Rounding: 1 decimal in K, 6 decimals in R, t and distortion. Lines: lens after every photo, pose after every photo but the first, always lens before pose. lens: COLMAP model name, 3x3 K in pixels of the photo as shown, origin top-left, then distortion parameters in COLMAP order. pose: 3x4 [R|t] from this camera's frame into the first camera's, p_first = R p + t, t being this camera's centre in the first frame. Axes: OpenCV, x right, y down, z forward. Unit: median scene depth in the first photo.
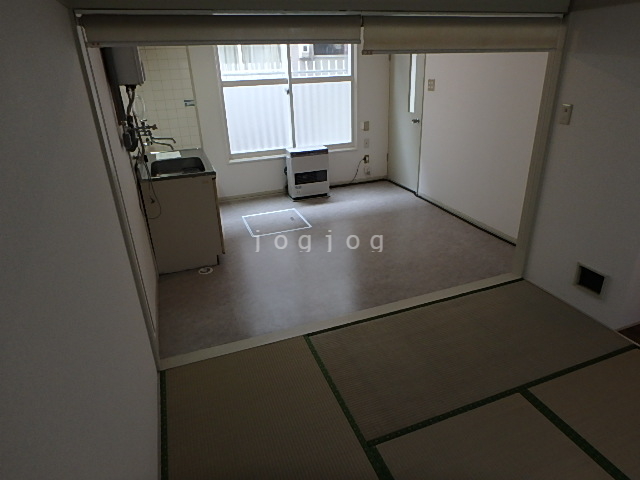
lens RADIAL K [[426.6, 0, 334.6], [0, 426.6, 223.3], [0, 0, 1]] dist [-0.000432, -0.000976]
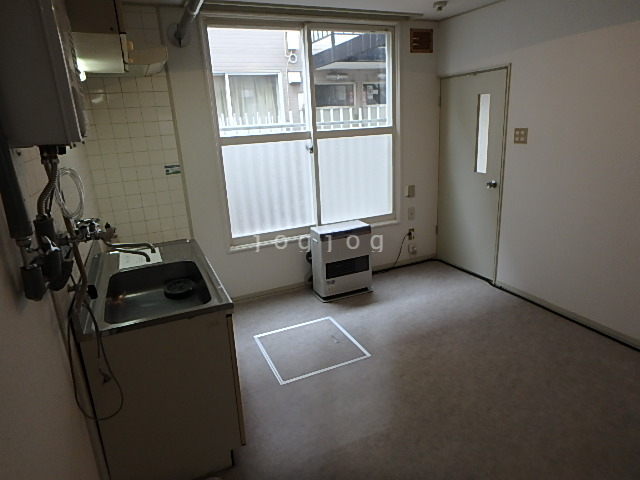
lens RADIAL K [[393.0, 0, 323.3], [0, 393.0, 223.2], [0, 0, 1]] dist [0.001072, -0.000222]
pose [[0.997377, -0.037035, 0.062192, -0.133759], [0.043407, 0.993583, -0.104448, -0.113771], [-0.057924, 0.106873, 0.992584, 0.348851]]
